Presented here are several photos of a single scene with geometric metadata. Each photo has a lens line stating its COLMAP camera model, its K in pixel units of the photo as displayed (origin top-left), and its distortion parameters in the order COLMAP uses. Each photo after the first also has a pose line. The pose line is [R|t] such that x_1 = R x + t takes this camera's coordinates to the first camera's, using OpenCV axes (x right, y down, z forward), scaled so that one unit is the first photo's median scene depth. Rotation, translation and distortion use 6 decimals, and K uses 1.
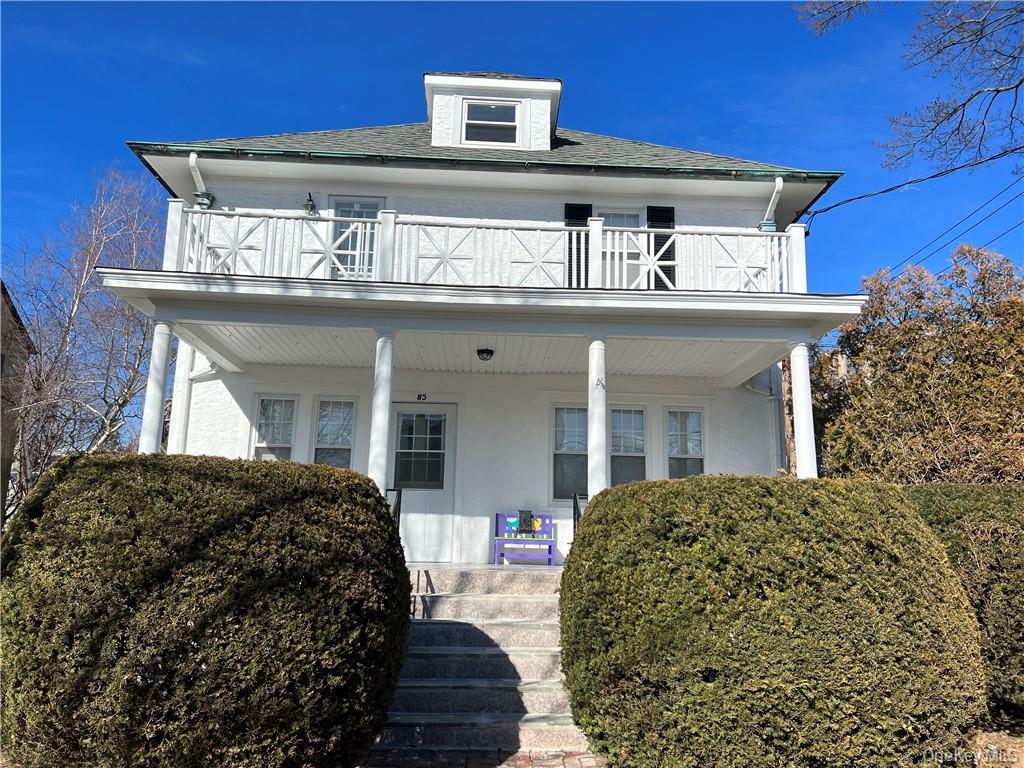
lens RADIAL K [[773.6, 0, 521.0], [0, 773.6, 389.5], [0, 0, 1]] dist [0.069595, -0.076508]
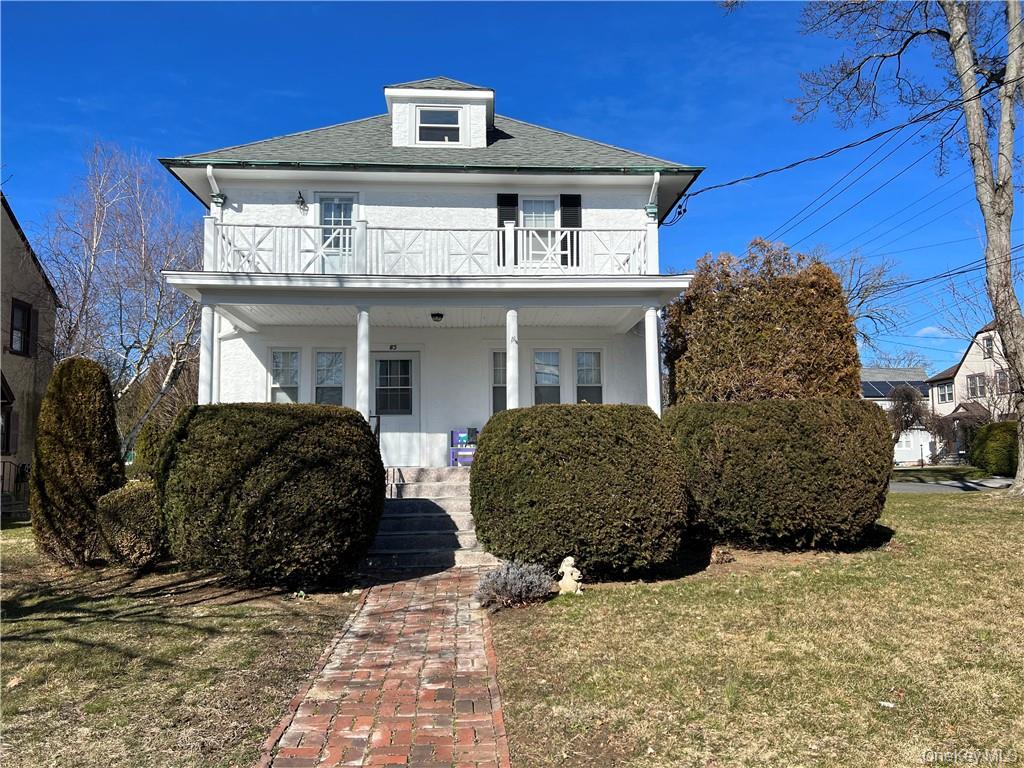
lens RADIAL K [[773.6, 0, 519.7], [0, 773.6, 395.6], [0, 0, 1]] dist [0.069595, -0.076508]
pose [[0.999431, -0.030094, 0.015211, 0.085821], [0.028233, 0.993479, 0.110464, -0.061866], [-0.018436, -0.109971, 0.993764, -0.440697]]
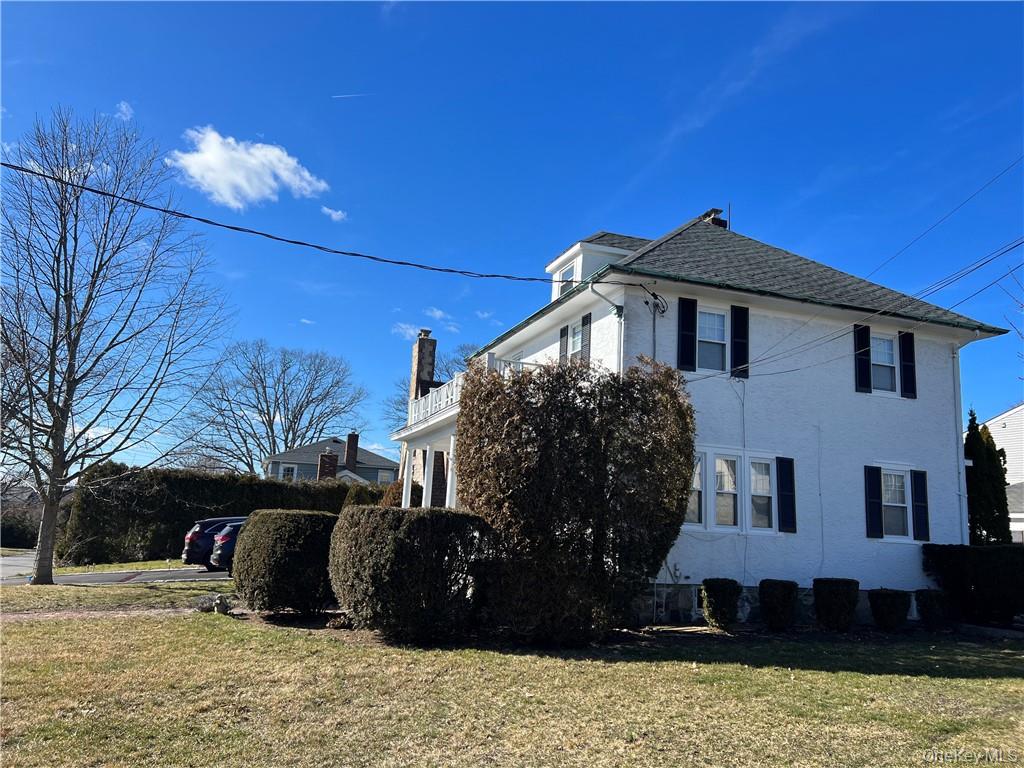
lens RADIAL K [[773.6, 0, 484.5], [0, 773.6, 390.9], [0, 0, 1]] dist [0.069595, -0.076508]
pose [[0.291706, -0.177820, -0.939834, 1.981428], [0.143683, 0.979565, -0.140741, 0.116530], [0.945655, -0.093983, 0.311295, 0.460196]]
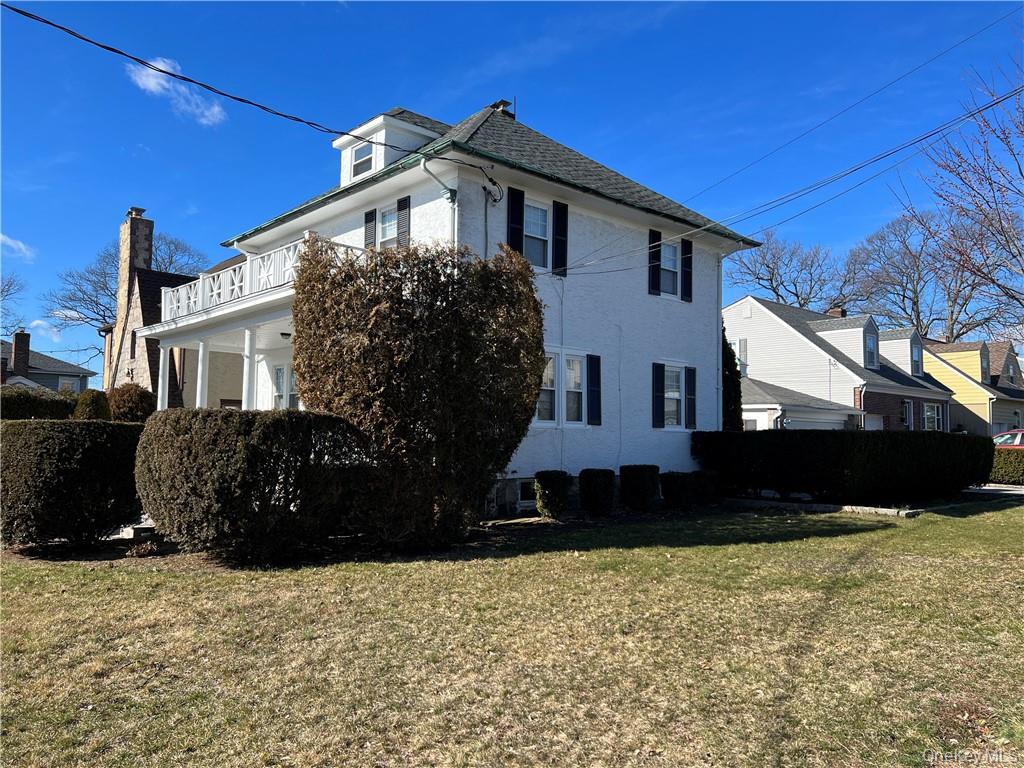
lens RADIAL K [[773.6, 0, 517.6], [0, 773.6, 414.3], [0, 0, 1]] dist [0.069595, -0.076508]
pose [[0.646786, -0.046710, -0.761240, 1.760672], [0.154236, 0.985510, 0.070575, 0.093710], [0.746914, -0.163057, 0.644618, 0.294677]]
